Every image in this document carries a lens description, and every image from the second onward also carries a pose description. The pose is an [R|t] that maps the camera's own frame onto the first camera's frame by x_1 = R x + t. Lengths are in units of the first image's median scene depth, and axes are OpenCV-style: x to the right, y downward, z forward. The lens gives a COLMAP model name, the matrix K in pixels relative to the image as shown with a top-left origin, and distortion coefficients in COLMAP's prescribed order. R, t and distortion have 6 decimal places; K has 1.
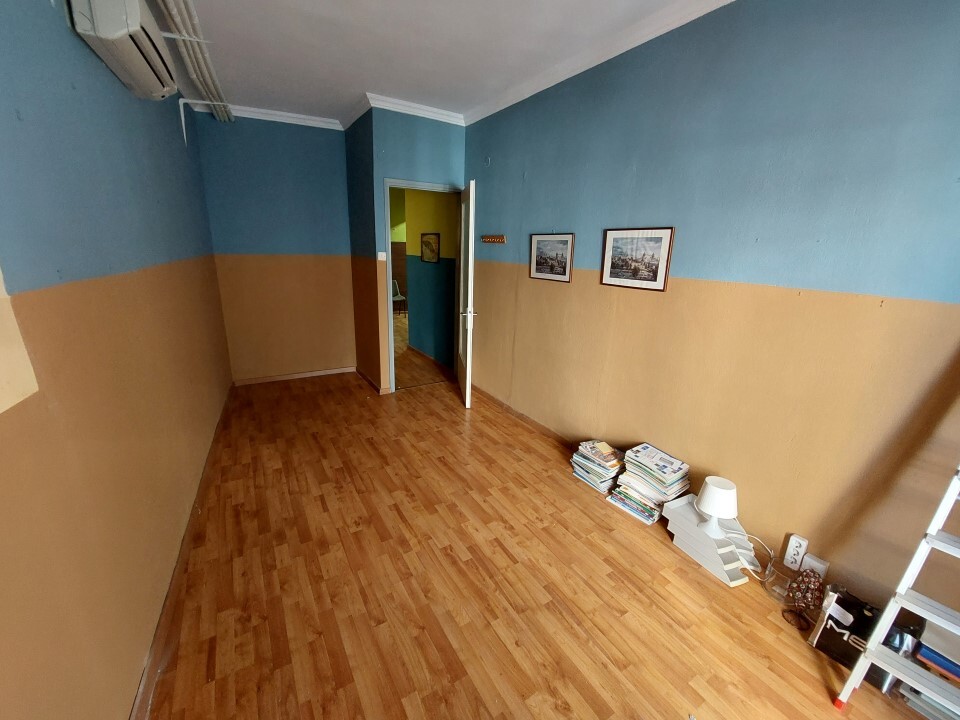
lens RADIAL K [[393.4, 0, 480.0], [0, 393.4, 360.0], [0, 0, 1]] dist [0.000808, 0.000005]
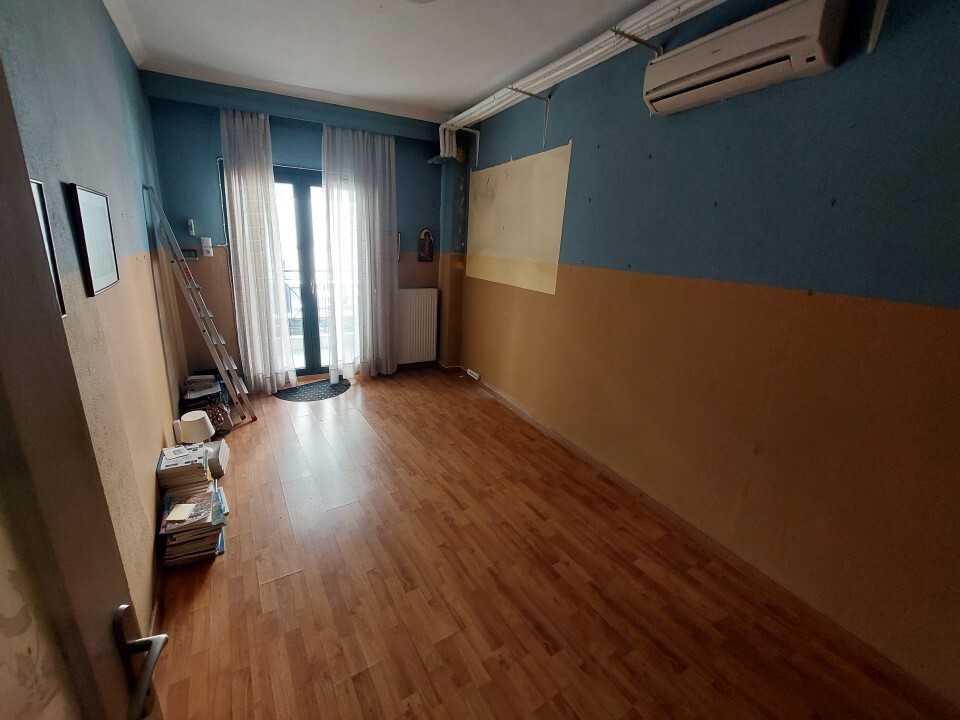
lens RADIAL K [[393.4, 0, 480.0], [0, 393.4, 360.0], [0, 0, 1]] dist [0.000808, 0.000005]
pose [[-0.998058, -0.052645, -0.033313, -0.195697], [-0.062292, 0.835271, 0.546299, -0.452620], [-0.000934, 0.547313, -0.836927, 1.530277]]
